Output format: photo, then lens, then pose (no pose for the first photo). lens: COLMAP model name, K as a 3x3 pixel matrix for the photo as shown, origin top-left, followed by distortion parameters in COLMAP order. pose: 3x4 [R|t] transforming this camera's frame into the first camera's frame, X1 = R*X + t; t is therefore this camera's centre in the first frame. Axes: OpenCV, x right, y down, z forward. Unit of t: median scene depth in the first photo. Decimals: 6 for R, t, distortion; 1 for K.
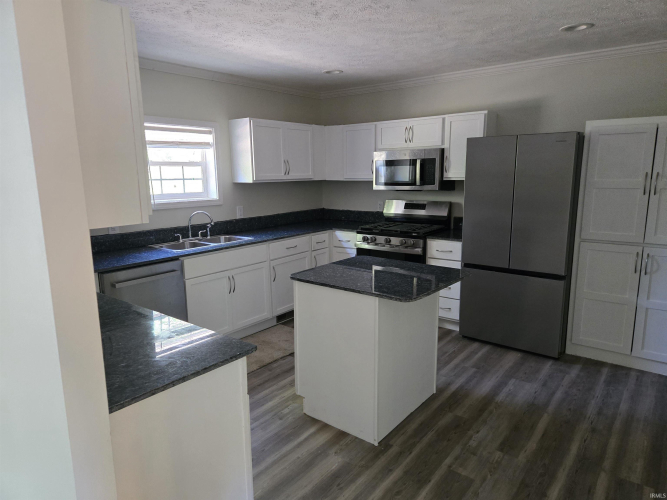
lens RADIAL K [[445.6, 0, 336.8], [0, 445.6, 263.4], [0, 0, 1]] dist [0.057879, -0.041938]
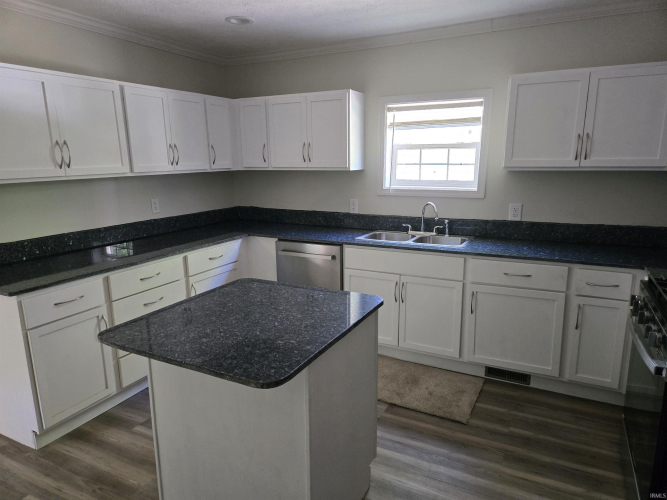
lens RADIAL K [[445.6, 0, 331.8], [0, 445.6, 257.2], [0, 0, 1]] dist [0.057879, -0.041938]
pose [[0.180001, 0.220281, -0.958685, 0.463103], [-0.195549, 0.963164, 0.184594, -0.128501], [0.964033, 0.154243, 0.216446, 0.616990]]
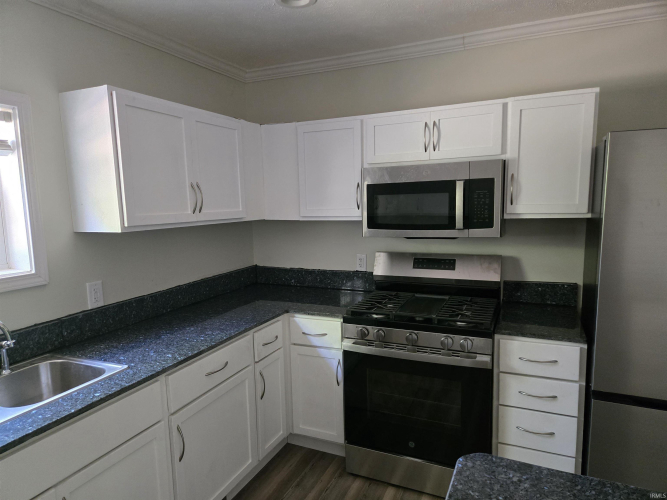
lens RADIAL K [[445.6, 0, 327.8], [0, 445.6, 261.9], [0, 0, 1]] dist [0.057879, -0.041938]
pose [[0.972925, -0.042087, 0.227256, -0.092916], [0.057298, 0.996507, -0.060754, -0.113694], [-0.223905, 0.072131, 0.971938, 0.527067]]
